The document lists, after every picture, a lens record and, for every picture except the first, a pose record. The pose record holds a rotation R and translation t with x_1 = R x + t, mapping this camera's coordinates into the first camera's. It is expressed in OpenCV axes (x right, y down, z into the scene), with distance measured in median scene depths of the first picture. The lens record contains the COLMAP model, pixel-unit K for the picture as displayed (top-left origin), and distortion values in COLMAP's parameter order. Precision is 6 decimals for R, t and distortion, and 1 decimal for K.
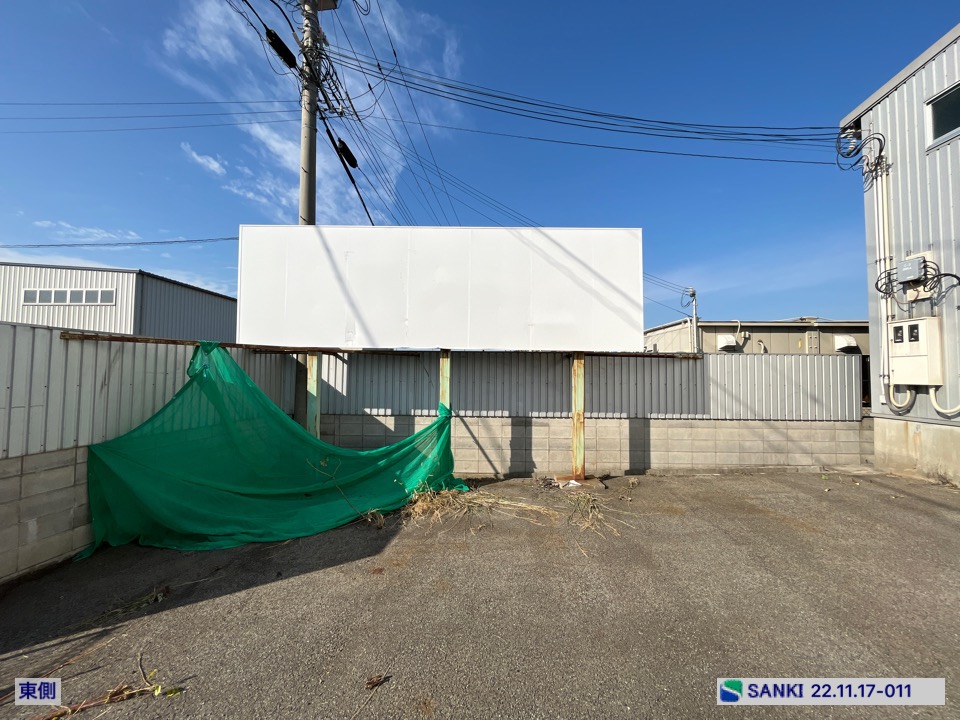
lens RADIAL K [[393.2, 0, 481.4], [0, 393.2, 356.8], [0, 0, 1]] dist [-0.002416, -0.000288]
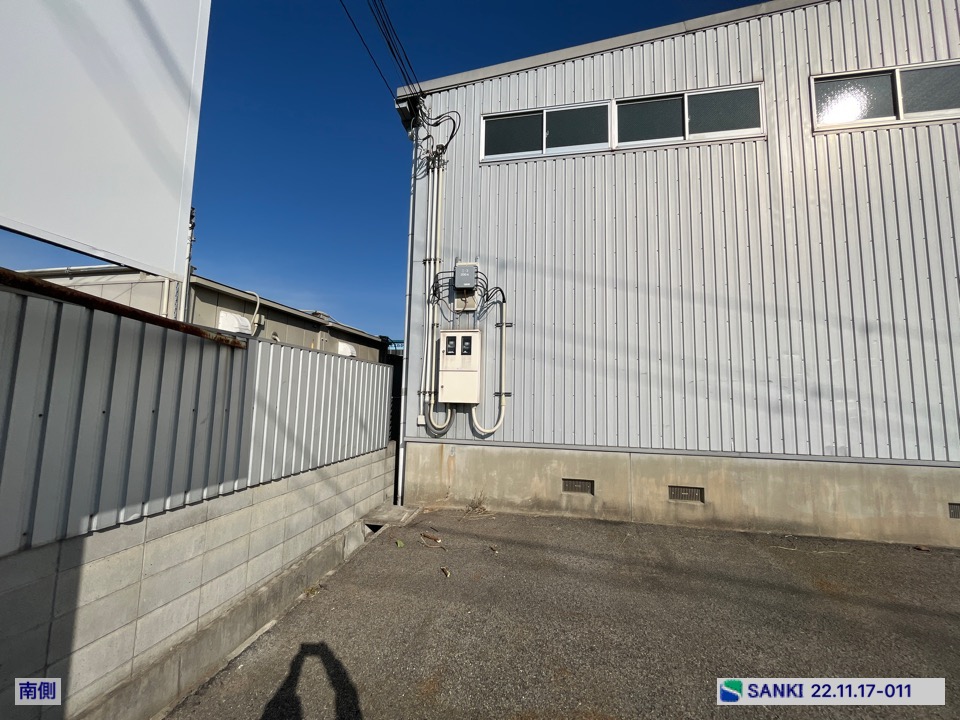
lens RADIAL K [[393.2, 0, 481.4], [0, 393.2, 356.8], [0, 0, 1]] dist [-0.002416, -0.000288]
pose [[0.184603, 0.095465, 0.978166, 0.206546], [-0.064503, 0.994302, -0.084867, 0.036801], [-0.980694, -0.047428, 0.189709, 0.730244]]
